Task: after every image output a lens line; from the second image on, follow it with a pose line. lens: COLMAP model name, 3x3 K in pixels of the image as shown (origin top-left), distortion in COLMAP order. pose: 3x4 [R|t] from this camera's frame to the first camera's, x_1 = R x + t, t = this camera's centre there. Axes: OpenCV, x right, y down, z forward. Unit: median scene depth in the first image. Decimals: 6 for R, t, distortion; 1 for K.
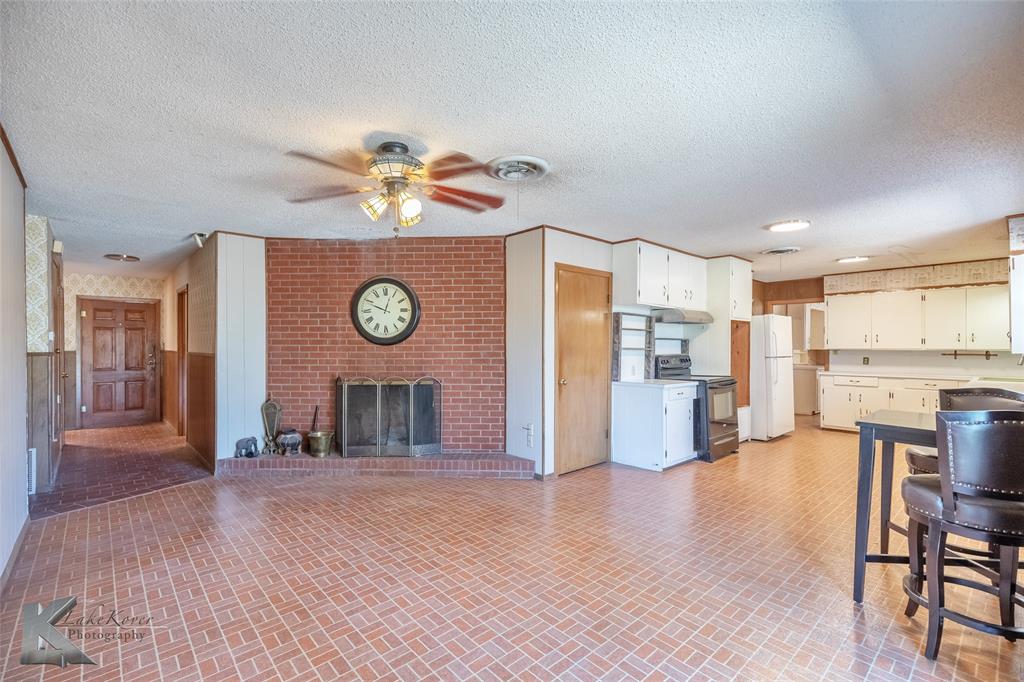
lens RADIAL K [[464.3, 0, 521.6], [0, 464.3, 345.0], [0, 0, 1]] dist [0.006730, -0.000953]
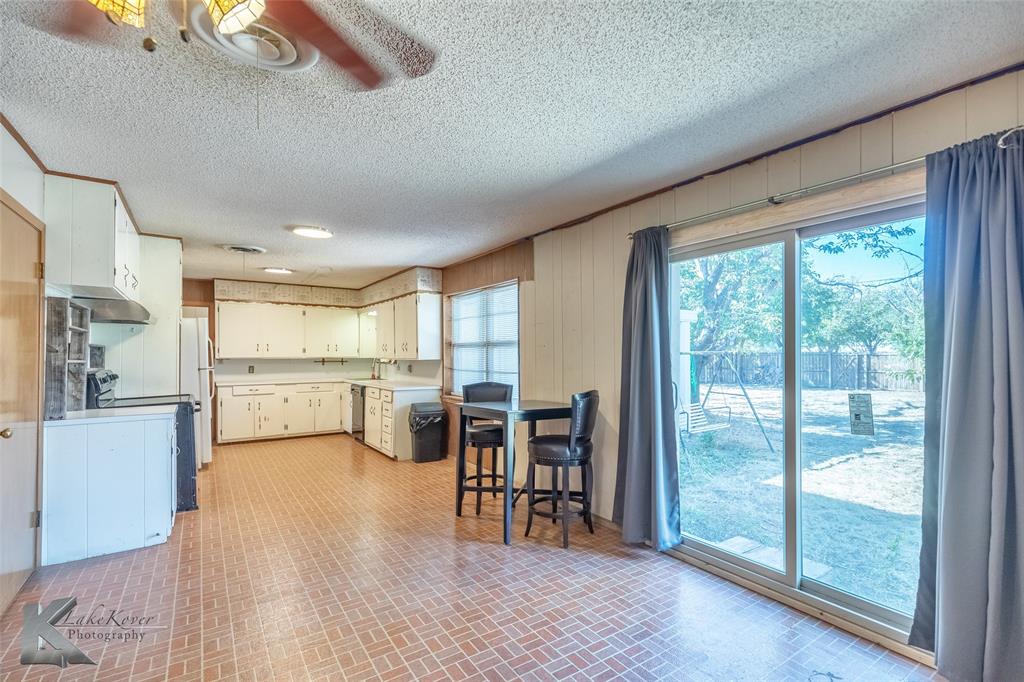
lens RADIAL K [[464.3, 0, 548.3], [0, 464.3, 352.5], [0, 0, 1]] dist [0.006730, -0.000953]
pose [[0.125761, 0.000680, 0.992060, -0.251639], [0.000407, 1.000000, -0.000737, -0.002064], [-0.992060, 0.000497, 0.125761, 0.293139]]
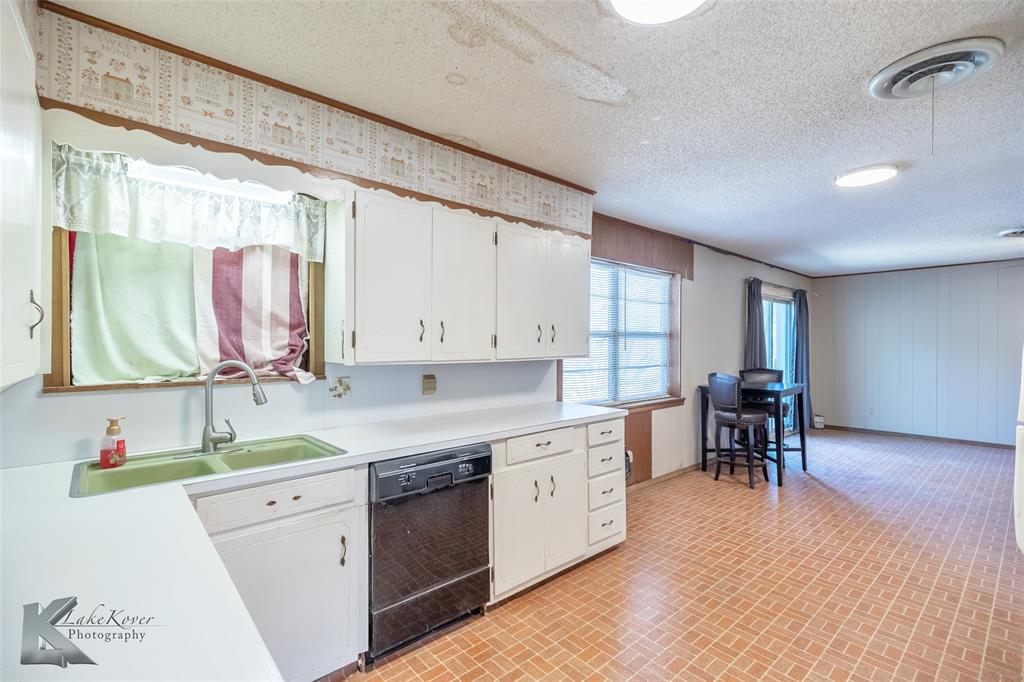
lens RADIAL K [[464.3, 0, 503.8], [0, 464.3, 341.4], [0, 0, 1]] dist [0.006730, -0.000953]
pose [[-0.998816, -0.011938, 0.047163, 0.833904], [-0.011752, 0.999922, 0.004204, -0.009203], [-0.047210, 0.003645, -0.998878, 1.316018]]
